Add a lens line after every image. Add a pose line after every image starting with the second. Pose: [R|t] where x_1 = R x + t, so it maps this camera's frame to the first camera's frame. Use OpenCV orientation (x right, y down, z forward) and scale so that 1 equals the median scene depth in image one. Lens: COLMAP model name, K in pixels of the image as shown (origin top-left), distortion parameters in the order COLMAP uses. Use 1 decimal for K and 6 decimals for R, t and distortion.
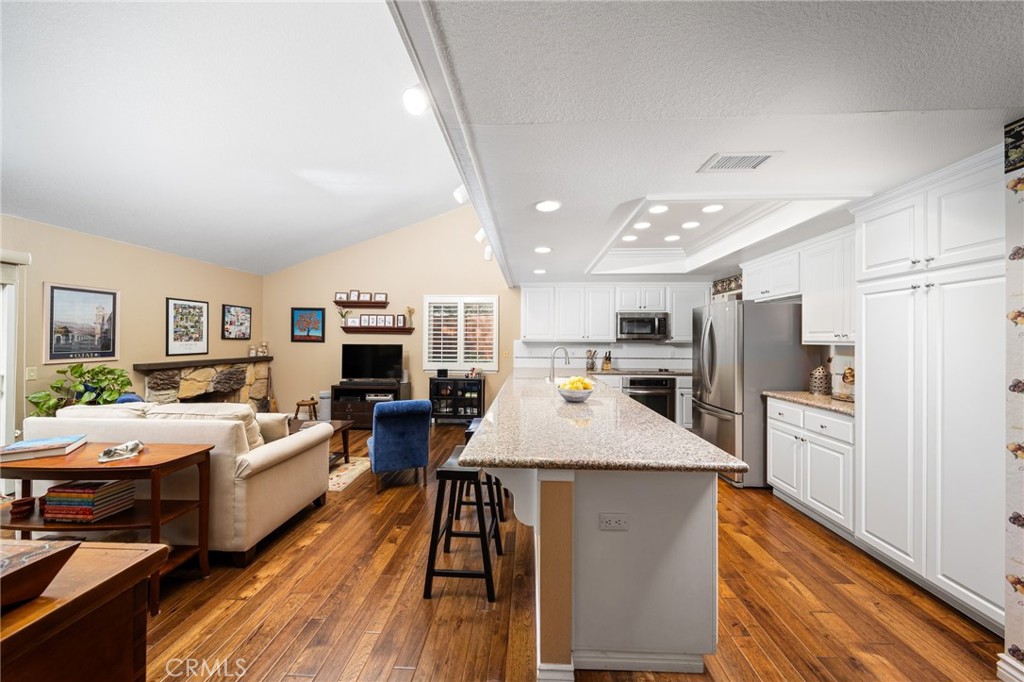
lens RADIAL K [[361.8, 0, 512.7], [0, 361.8, 335.9], [0, 0, 1]] dist [0.000290, -0.001793]
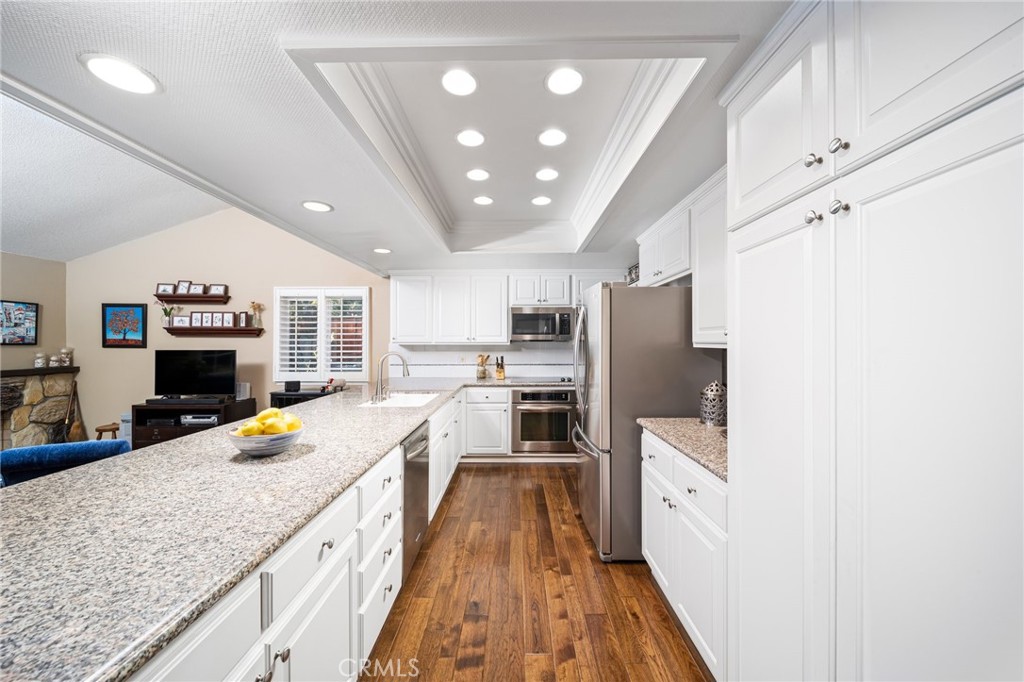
lens RADIAL K [[361.8, 0, 515.1], [0, 361.8, 337.8], [0, 0, 1]] dist [0.000290, -0.001793]
pose [[0.998853, -0.007418, 0.047296, 0.256124], [0.007354, 0.999972, 0.001522, 0.001148], [-0.047306, -0.001172, 0.998880, 0.201511]]
